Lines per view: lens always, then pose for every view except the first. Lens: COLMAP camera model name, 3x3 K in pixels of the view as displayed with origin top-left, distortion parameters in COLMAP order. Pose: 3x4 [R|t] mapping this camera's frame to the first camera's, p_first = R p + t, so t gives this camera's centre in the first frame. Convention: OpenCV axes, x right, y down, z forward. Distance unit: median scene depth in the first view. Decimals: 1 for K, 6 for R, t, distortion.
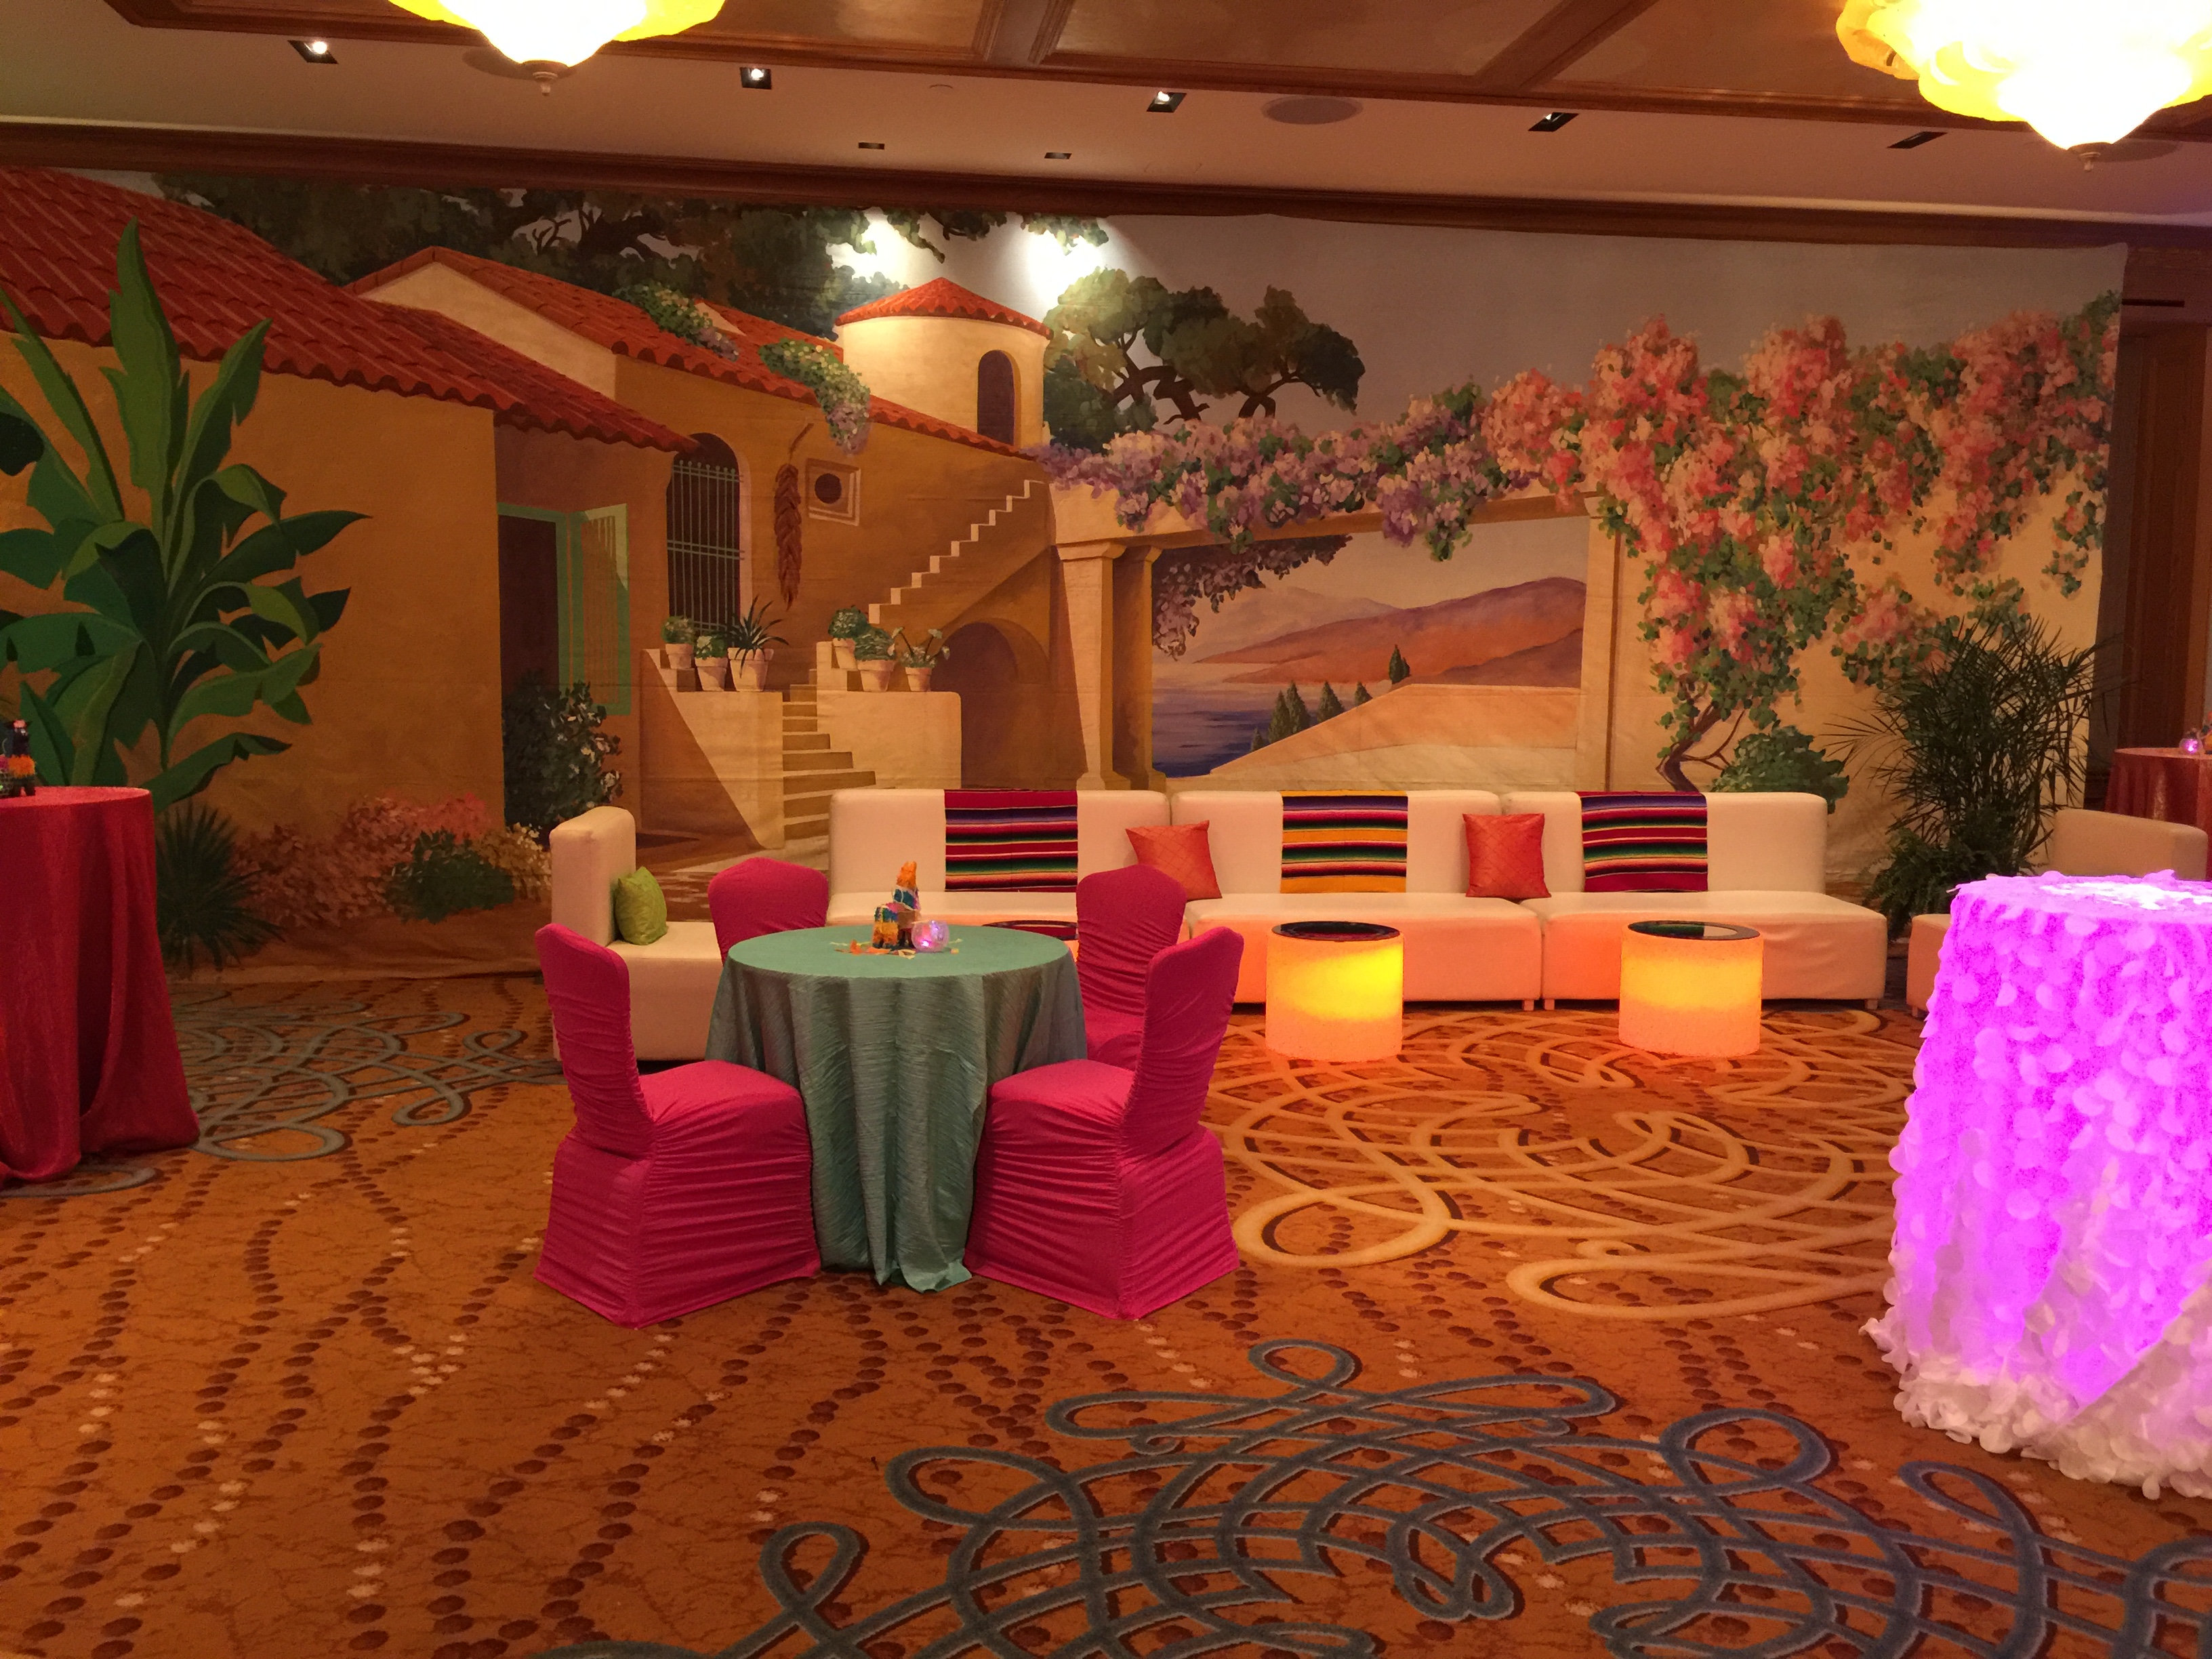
lens RADIAL K [[1733.7, 0, 1106.0], [0, 1733.7, 829.5], [0, 0, 1]] dist [0.074666, -0.070633]
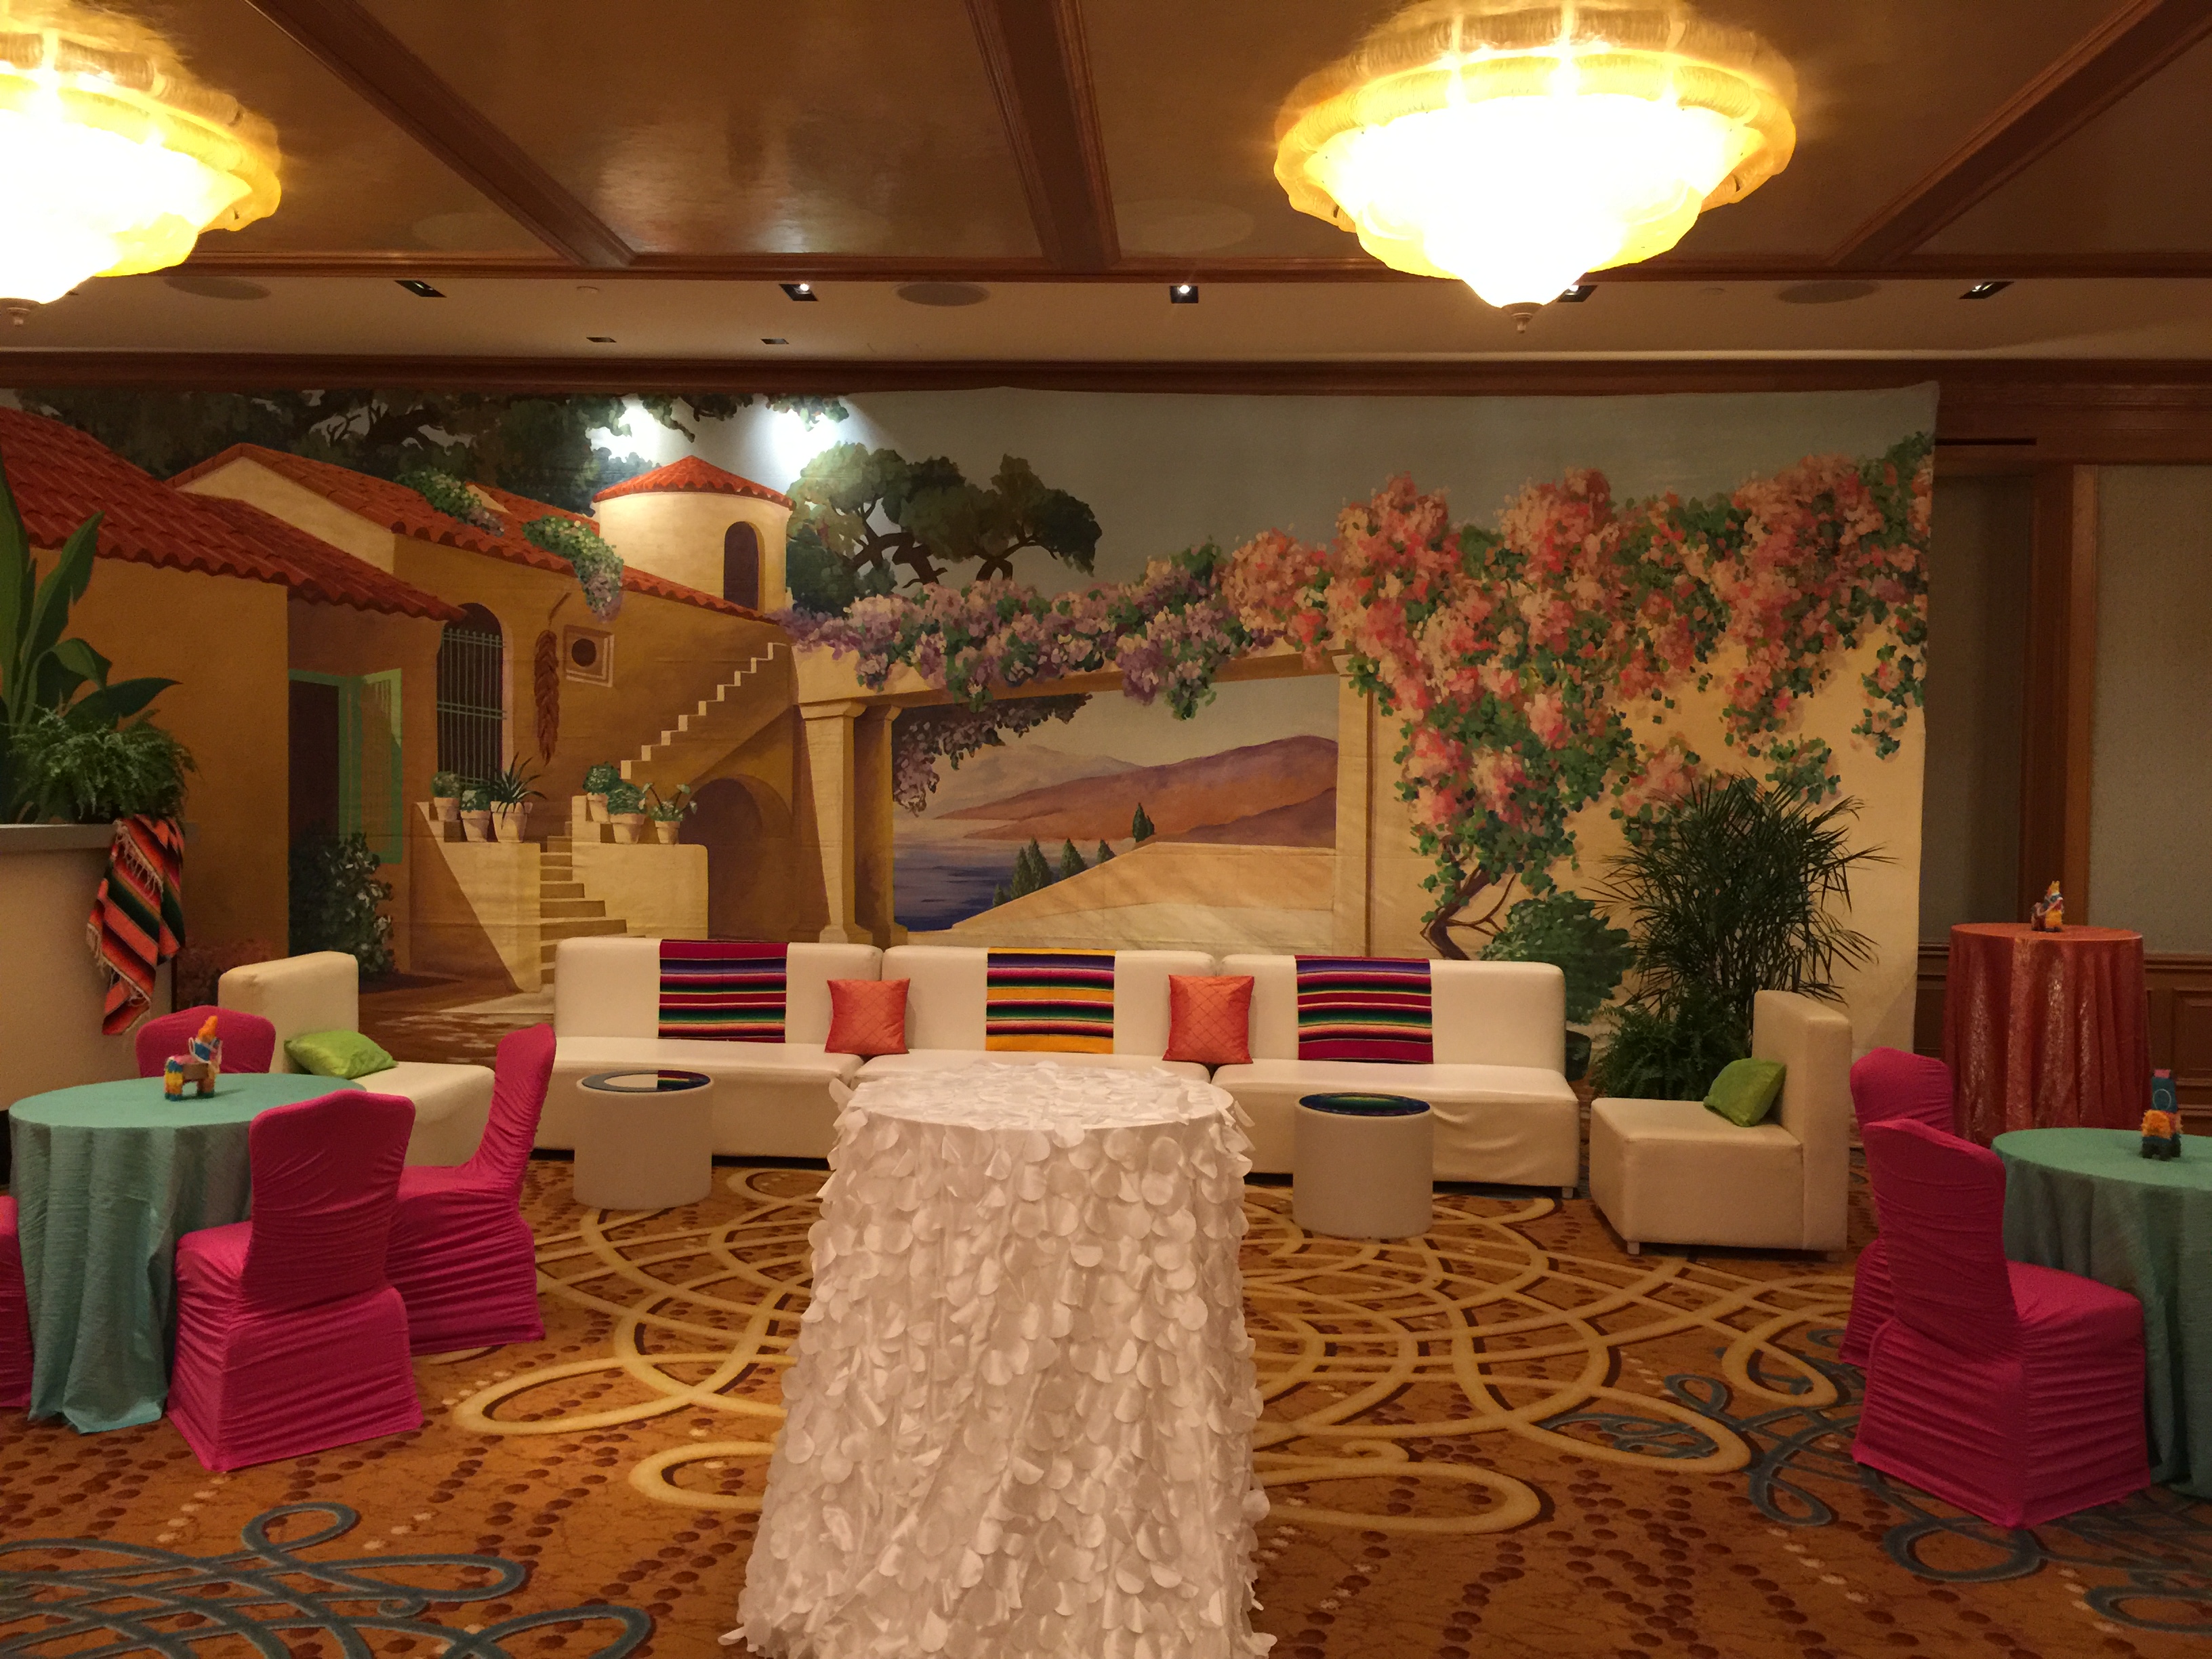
lens RADIAL K [[1733.7, 0, 1106.0], [0, 1733.7, 829.5], [0, 0, 1]] dist [0.074666, -0.070633]
pose [[0.981603, 0.011012, -0.190615, 0.347795], [-0.025874, 0.996798, -0.075653, -0.015935], [0.189172, 0.079194, 0.978745, 0.028517]]
